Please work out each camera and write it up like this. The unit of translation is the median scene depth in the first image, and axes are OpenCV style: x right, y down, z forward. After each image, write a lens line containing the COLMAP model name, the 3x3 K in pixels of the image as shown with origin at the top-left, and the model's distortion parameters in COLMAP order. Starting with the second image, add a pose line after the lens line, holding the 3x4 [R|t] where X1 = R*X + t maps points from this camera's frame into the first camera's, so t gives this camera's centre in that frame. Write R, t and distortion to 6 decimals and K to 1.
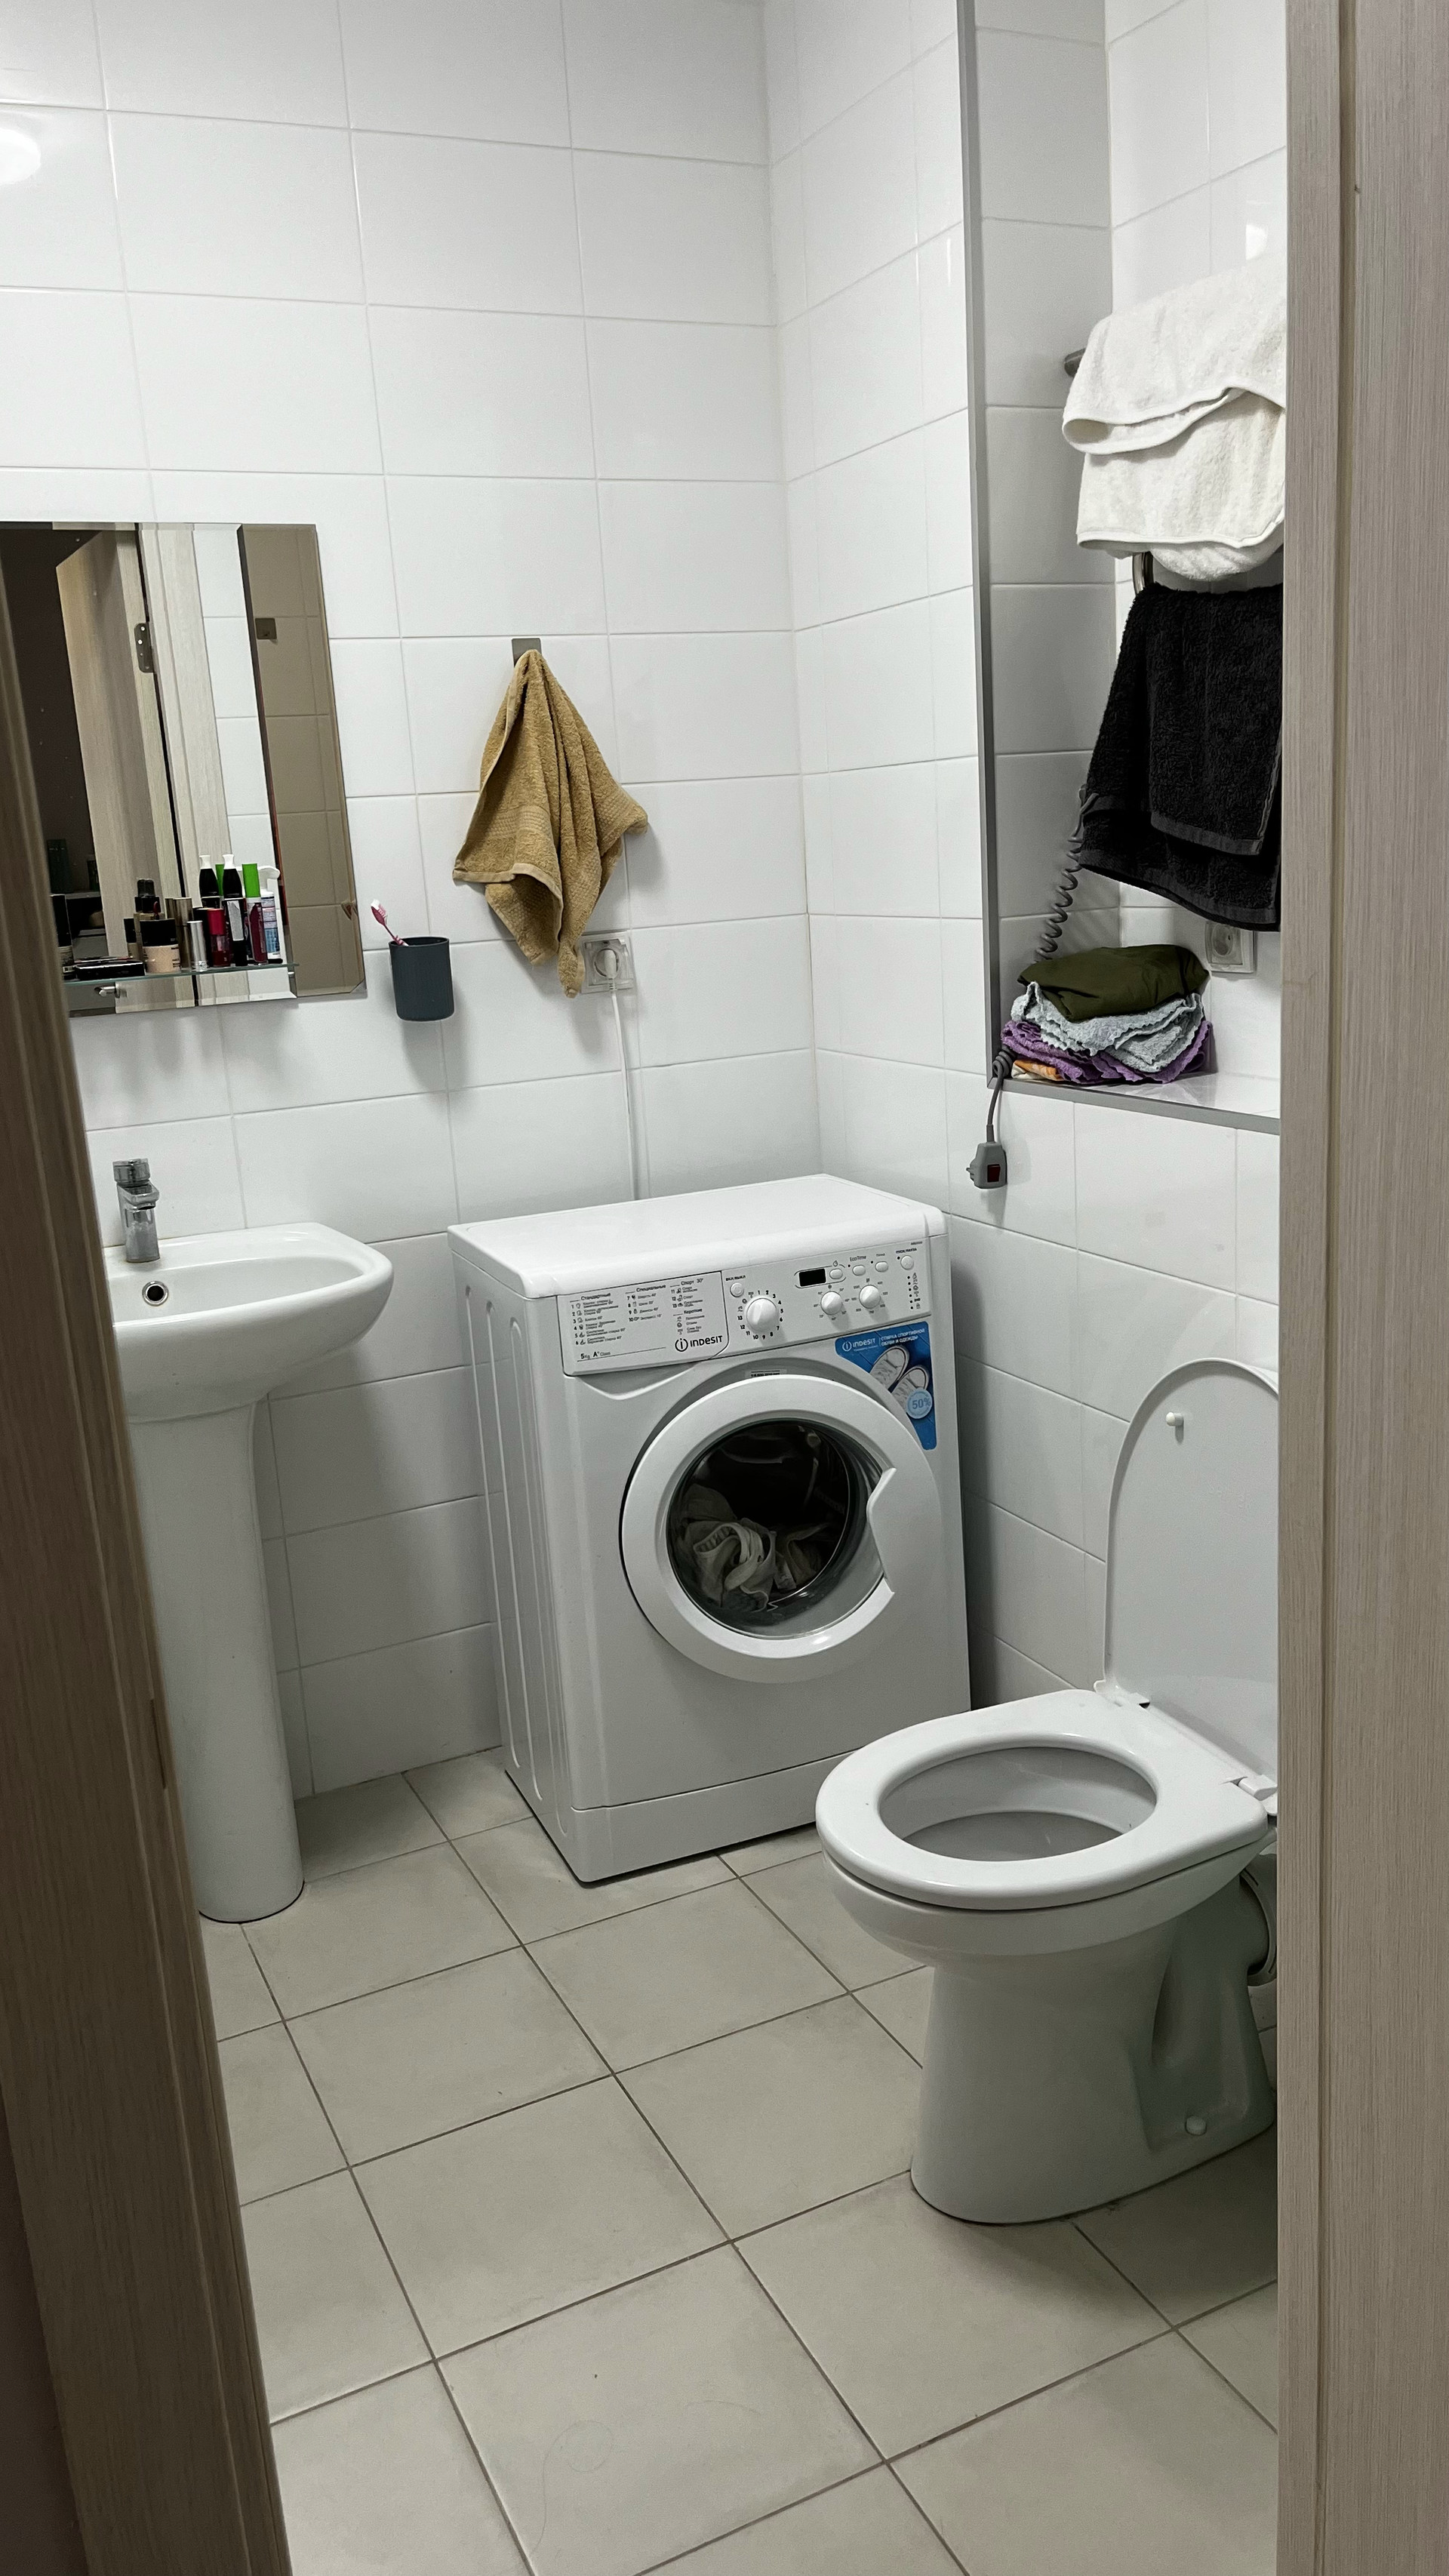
lens RADIAL K [[1953.7, 0, 723.7], [0, 1953.7, 1291.2], [0, 0, 1]] dist [0.059526, -0.067387]
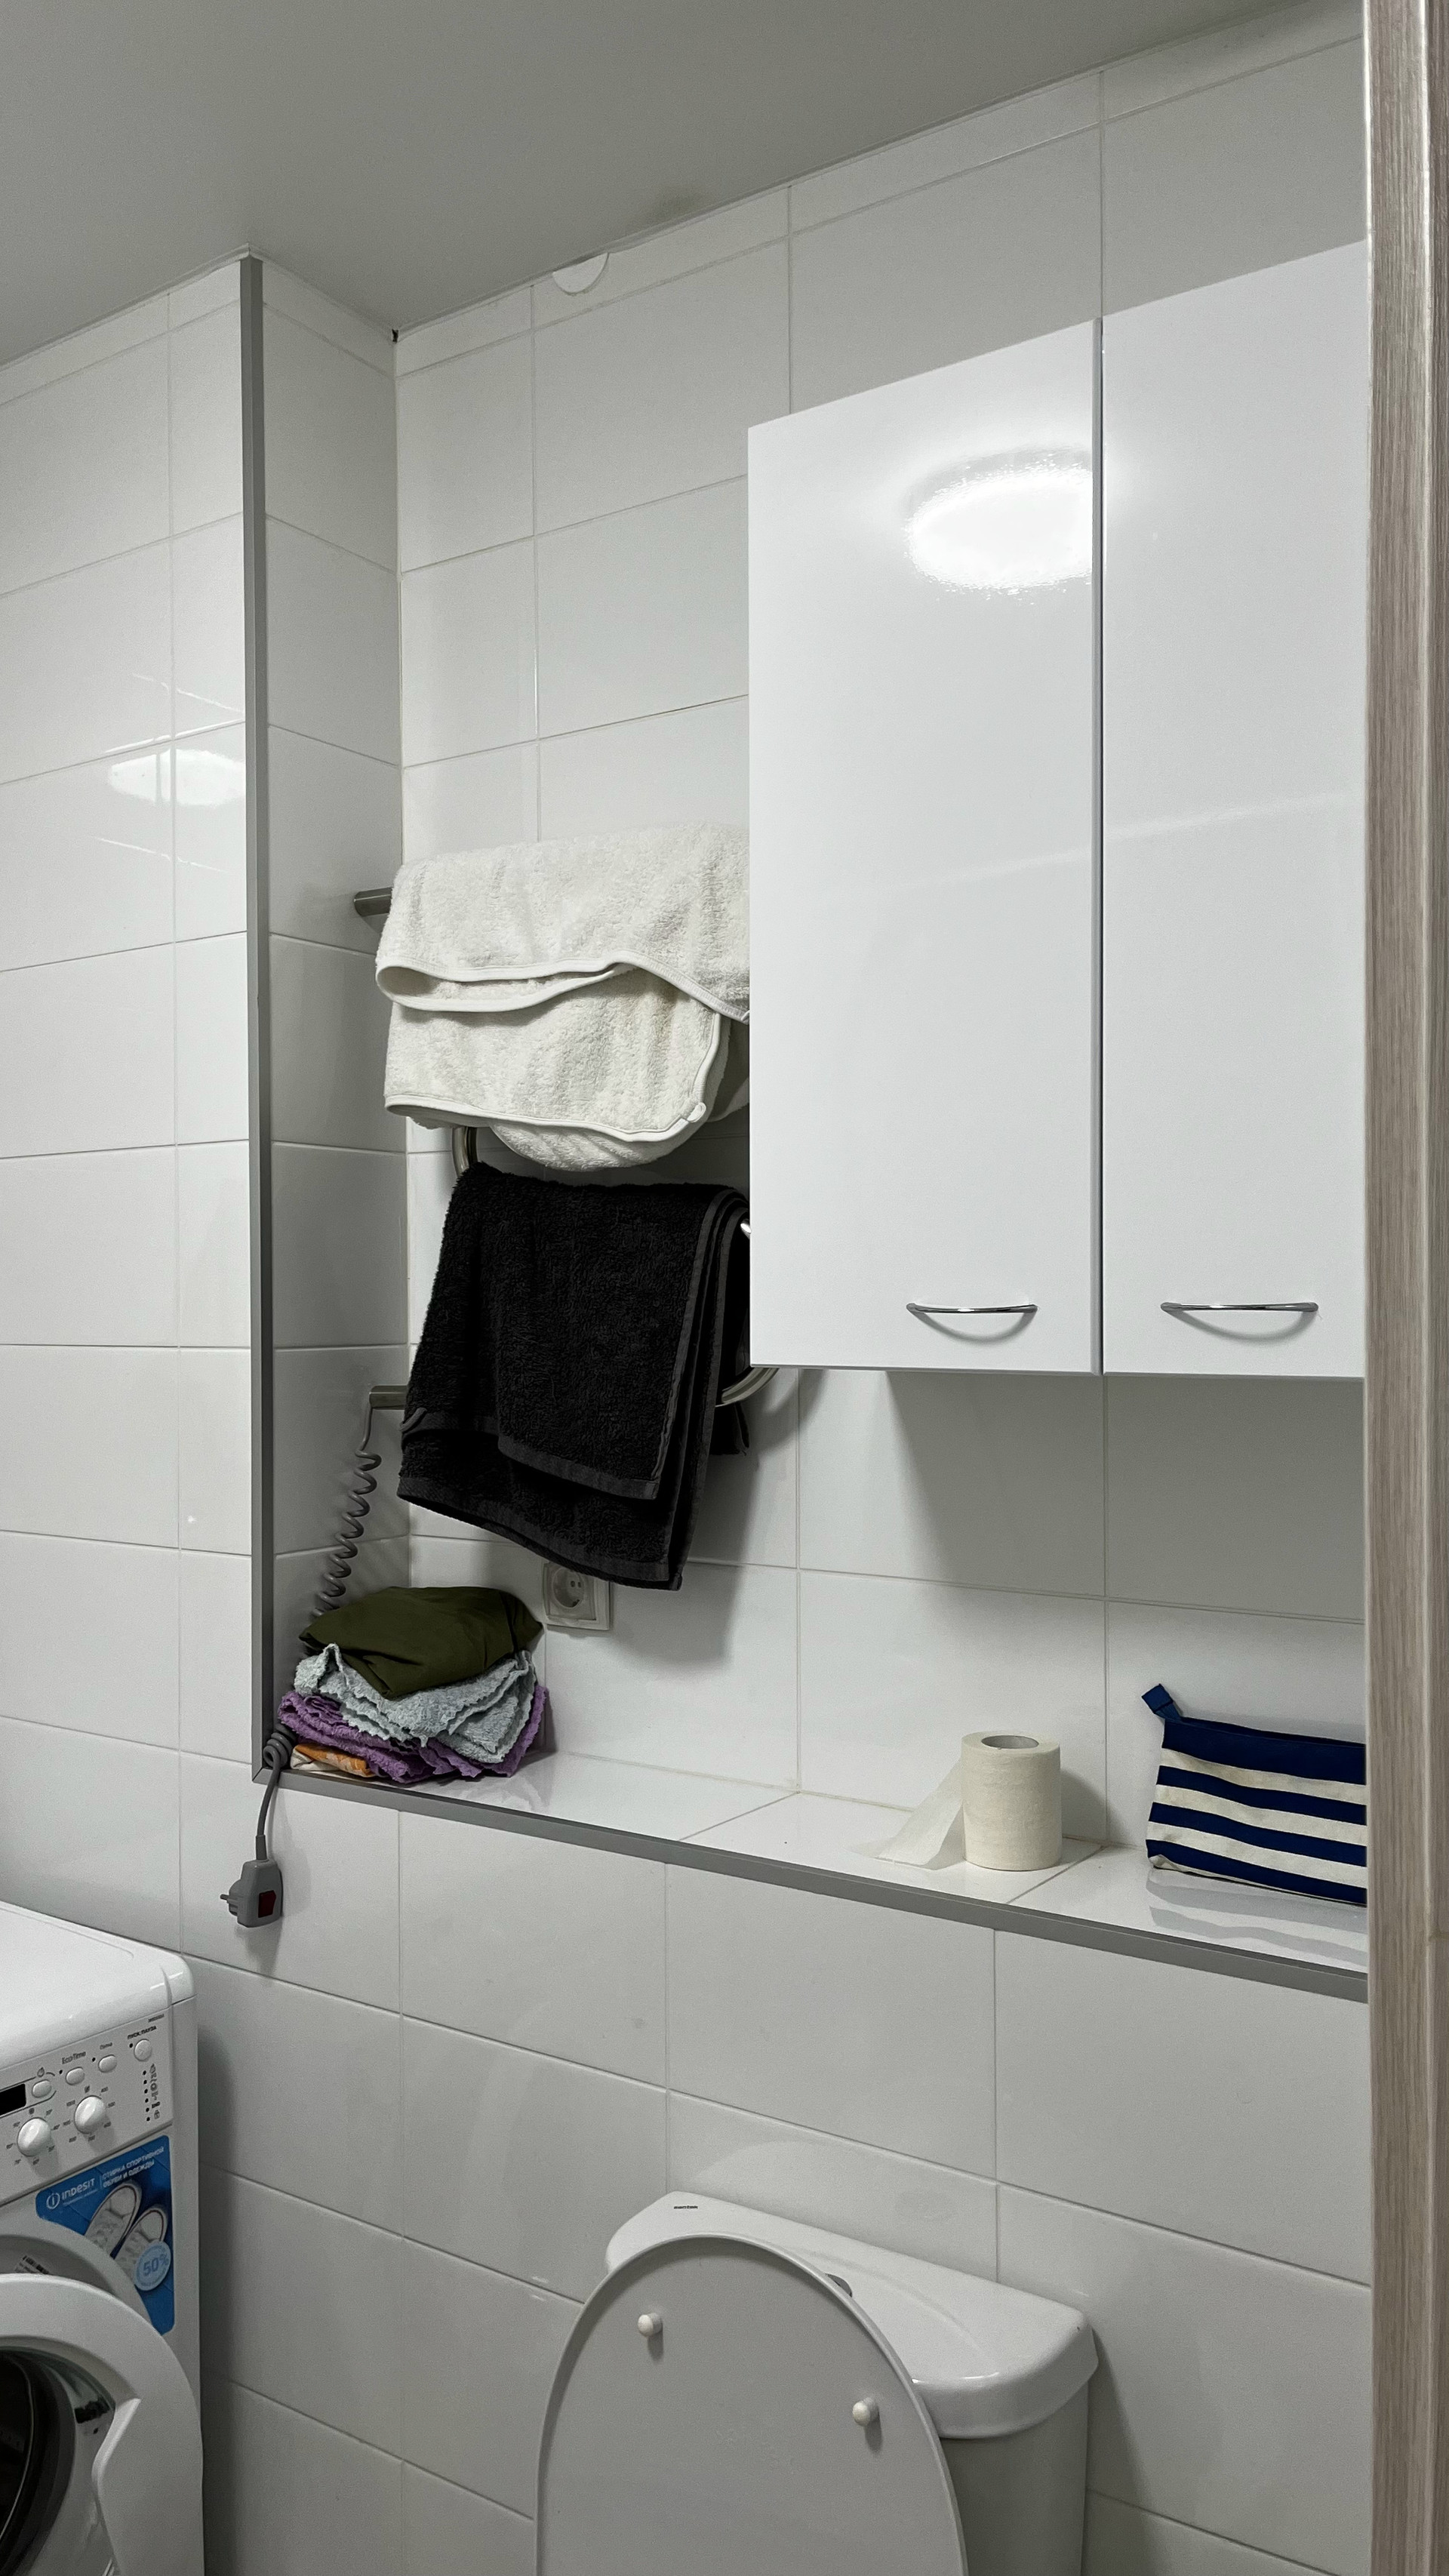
lens RADIAL K [[1953.7, 0, 719.7], [0, 1953.7, 1294.3], [0, 0, 1]] dist [0.059526, -0.067387]
pose [[0.863869, 0.058380, 0.500322, -0.100866], [0.068438, 0.970448, -0.231403, -0.105361], [-0.499046, 0.234143, 0.834344, 0.268605]]
